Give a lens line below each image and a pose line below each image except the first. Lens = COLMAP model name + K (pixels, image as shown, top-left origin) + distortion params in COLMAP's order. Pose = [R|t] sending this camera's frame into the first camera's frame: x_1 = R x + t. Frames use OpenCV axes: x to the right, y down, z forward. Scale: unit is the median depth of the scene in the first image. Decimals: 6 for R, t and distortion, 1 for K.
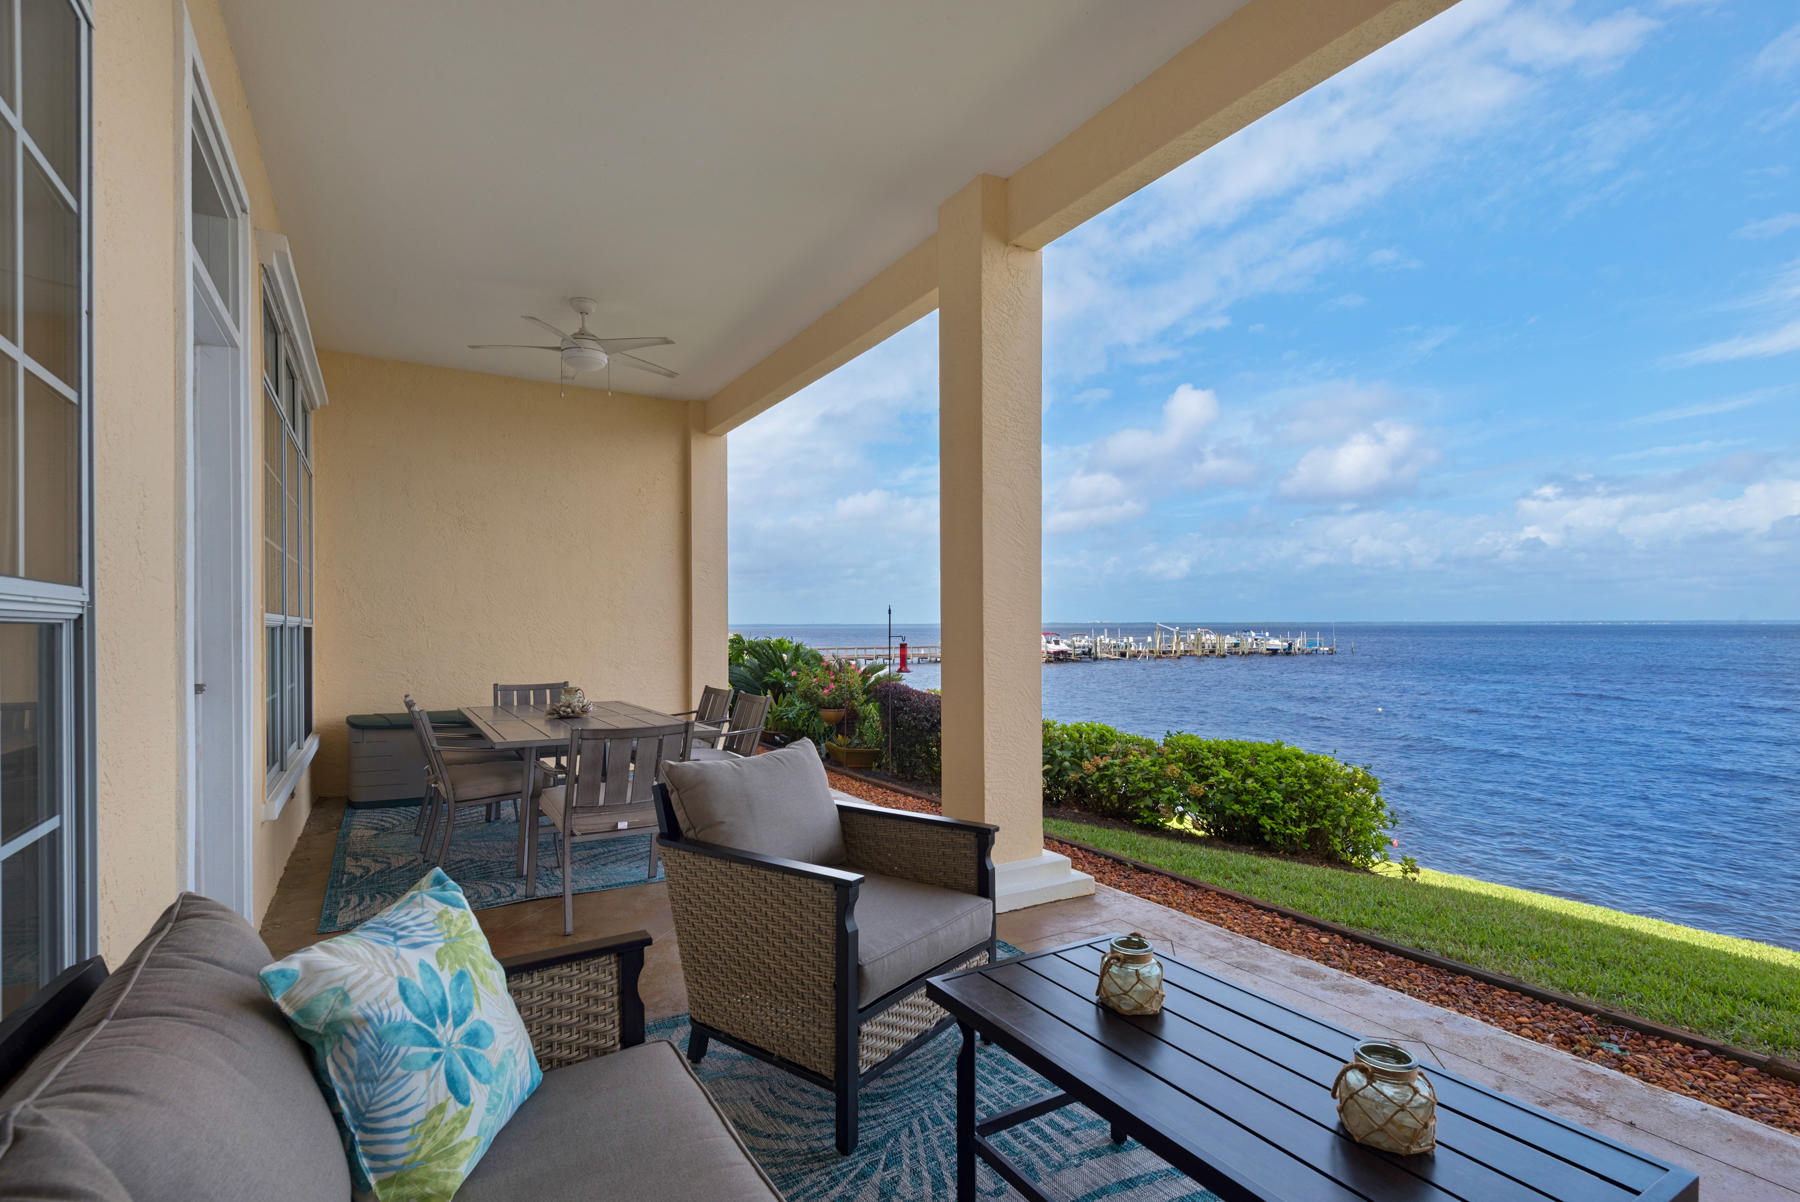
lens RADIAL K [[833.8, 0, 885.8], [0, 833.8, 646.9], [0, 0, 1]] dist [0.024477, -0.000604]
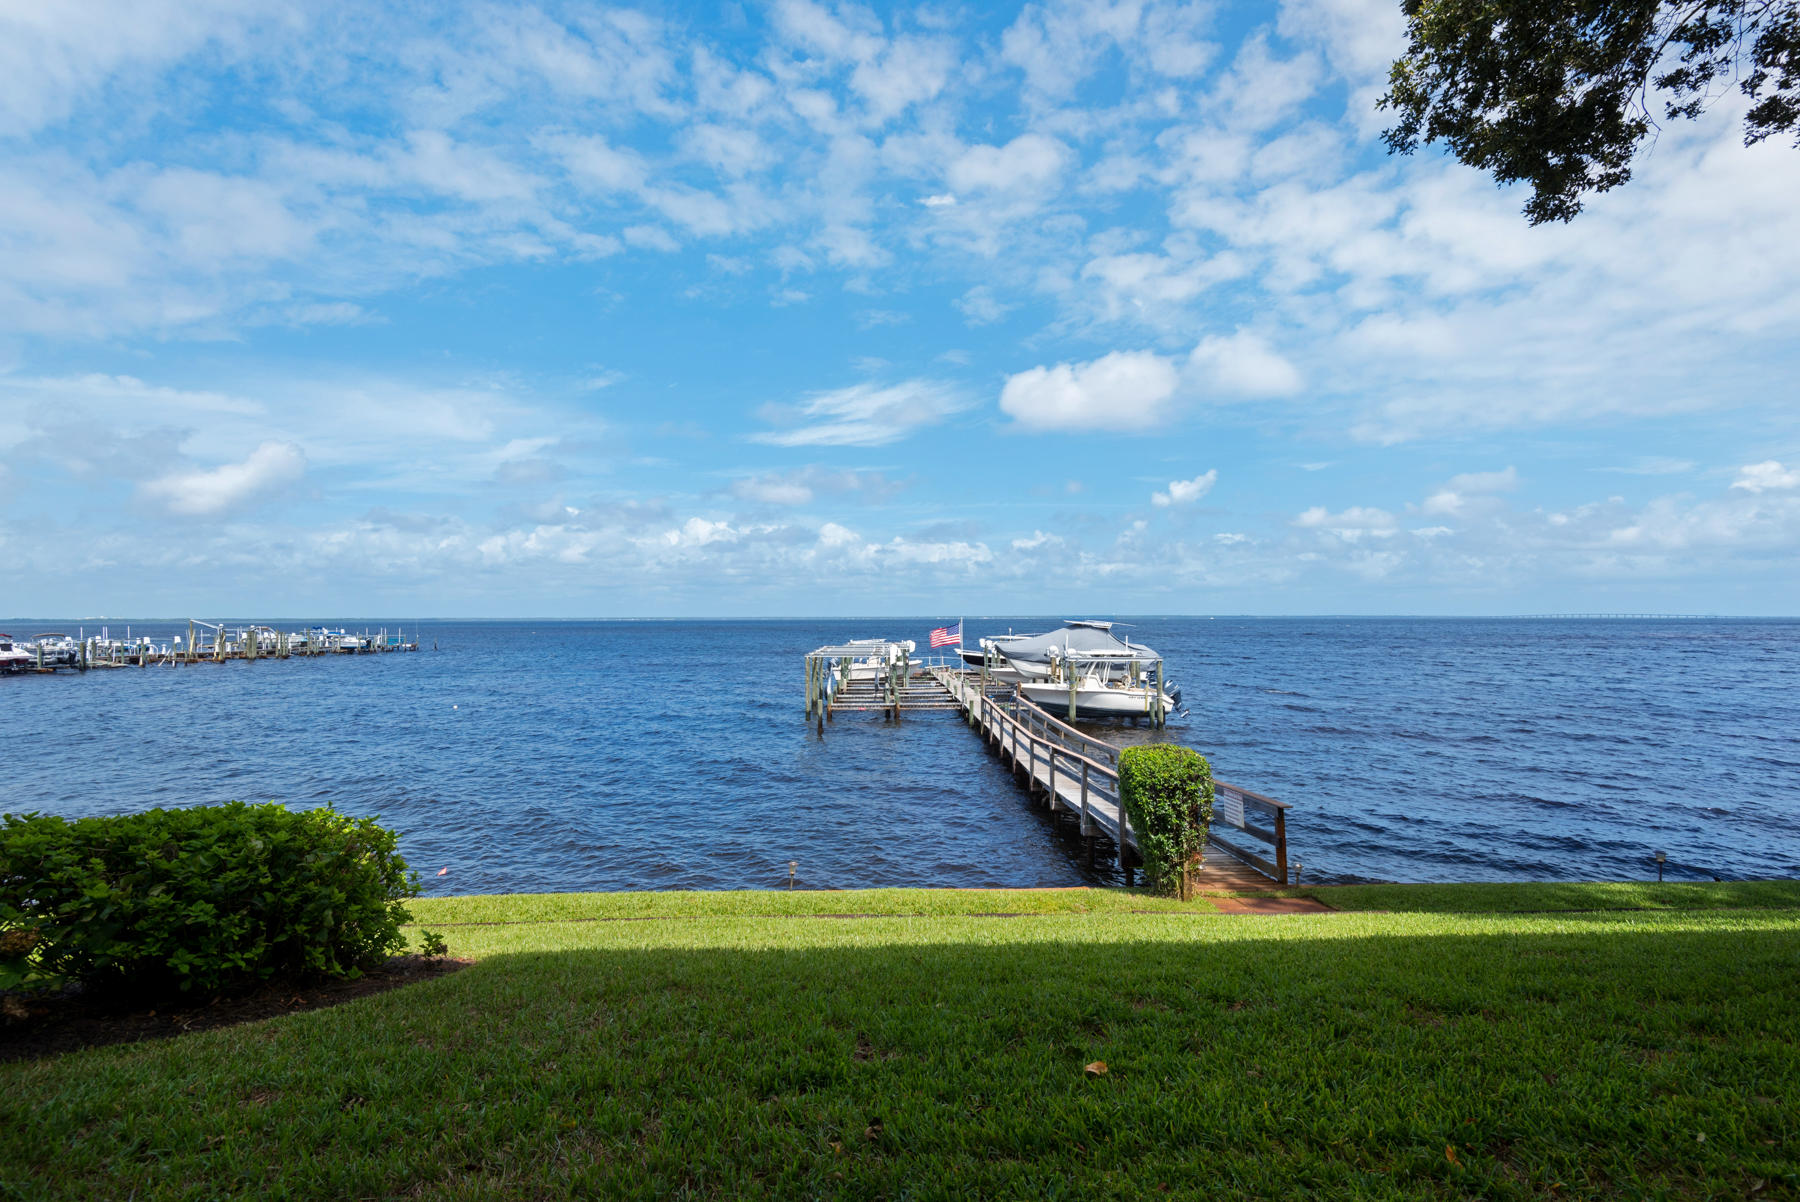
lens RADIAL K [[833.8, 0, 888.9], [0, 833.8, 603.0], [0, 0, 1]] dist [0.024477, -0.000604]
pose [[0.539145, 0.014577, 0.842087, 0.139339], [0.025296, 0.999119, -0.033490, -0.002770], [-0.841833, 0.039357, 0.538301, 0.169942]]
